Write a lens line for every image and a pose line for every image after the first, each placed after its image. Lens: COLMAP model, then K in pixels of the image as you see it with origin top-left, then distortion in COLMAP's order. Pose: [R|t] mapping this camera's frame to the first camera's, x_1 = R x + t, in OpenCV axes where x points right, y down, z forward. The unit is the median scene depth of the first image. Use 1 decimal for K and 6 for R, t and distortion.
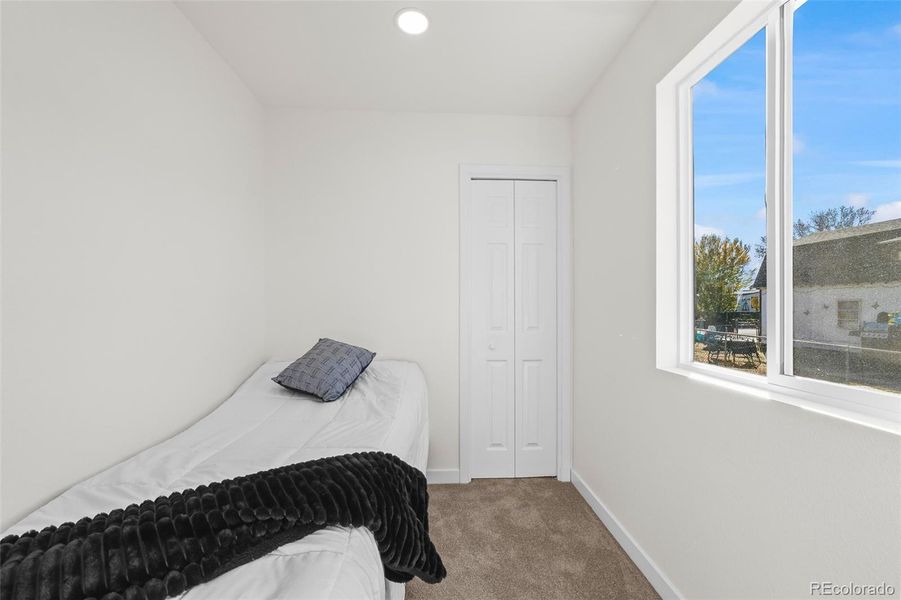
lens RADIAL K [[389.2, 0, 450.5], [0, 389.2, 300.0], [0, 0, 1]] dist [0.002100, 0.000189]
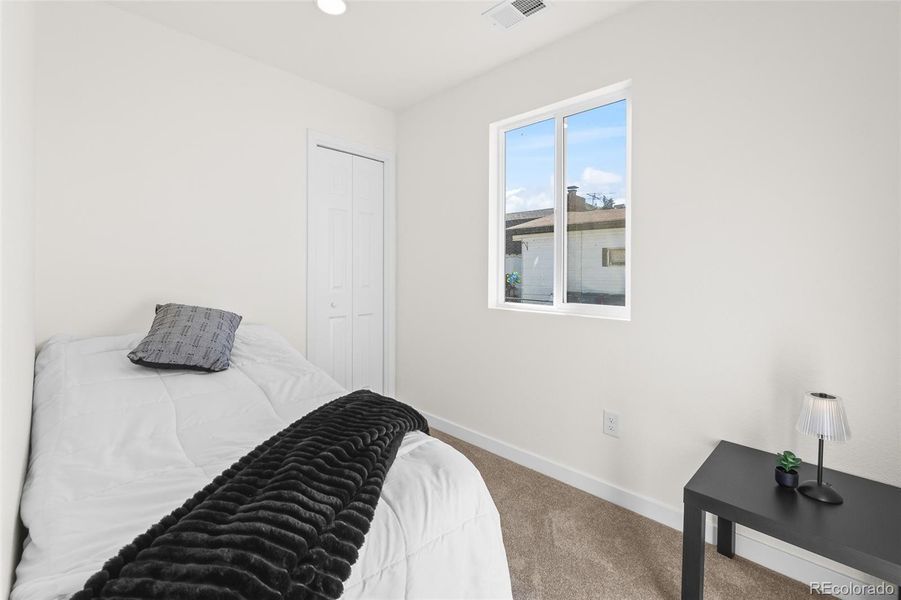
lens RADIAL K [[396.2, 0, 451.9], [0, 396.2, 256.8], [0, 0, 1]] dist [-0.001524, 0.000029]
pose [[0.734108, 0.025018, 0.678571, -0.533146], [-0.014493, 0.999671, -0.021176, 0.007762], [-0.678878, 0.005711, 0.734229, -0.040787]]
